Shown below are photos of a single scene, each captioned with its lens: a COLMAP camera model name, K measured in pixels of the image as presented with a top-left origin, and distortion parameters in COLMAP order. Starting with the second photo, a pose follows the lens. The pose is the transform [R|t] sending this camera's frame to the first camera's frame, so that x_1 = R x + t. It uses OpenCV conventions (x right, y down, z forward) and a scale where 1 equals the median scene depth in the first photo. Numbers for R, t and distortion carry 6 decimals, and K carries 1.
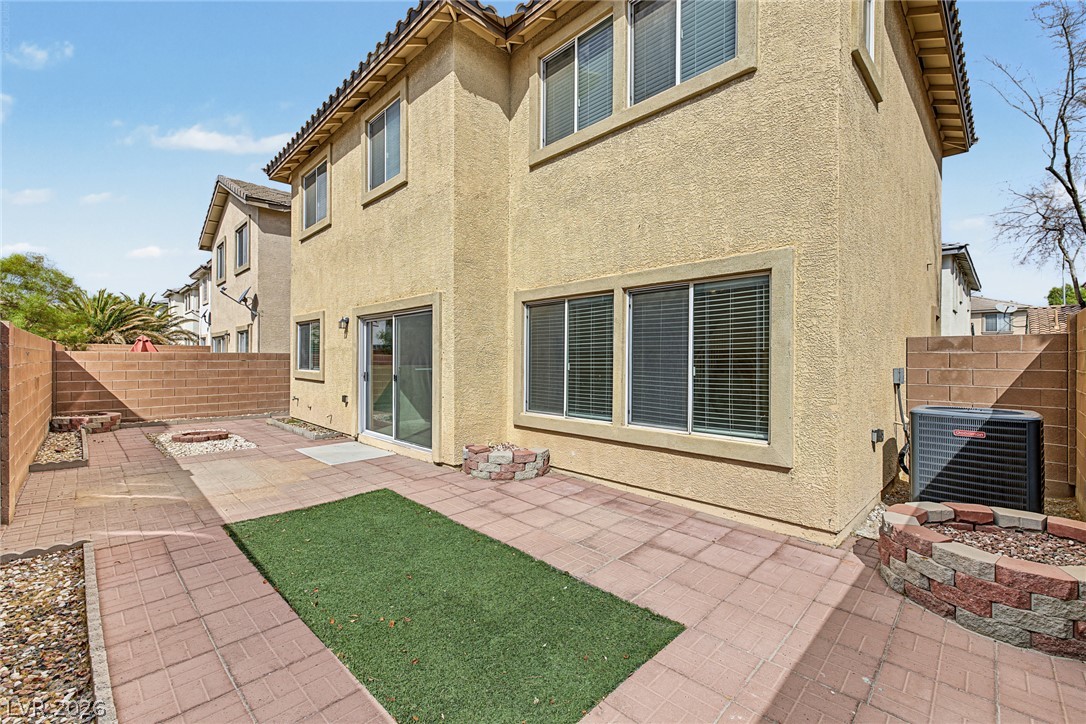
lens RADIAL K [[462.6, 0, 538.7], [0, 462.6, 357.0], [0, 0, 1]] dist [0.007723, -0.000647]
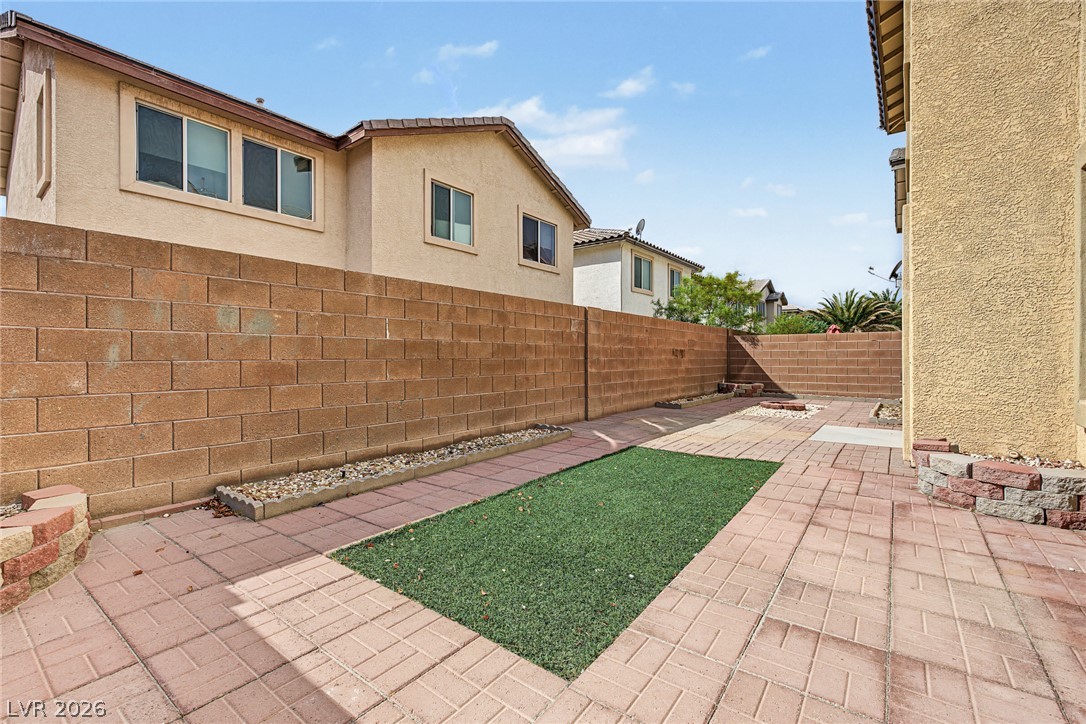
lens RADIAL K [[462.6, 0, 538.2], [0, 462.6, 360.8], [0, 0, 1]] dist [0.007723, -0.000647]
pose [[0.126824, 0.004404, -0.991915, 0.282140], [0.002234, 0.999986, 0.004726, 0.057993], [0.991923, -0.002815, 0.126813, 0.283815]]
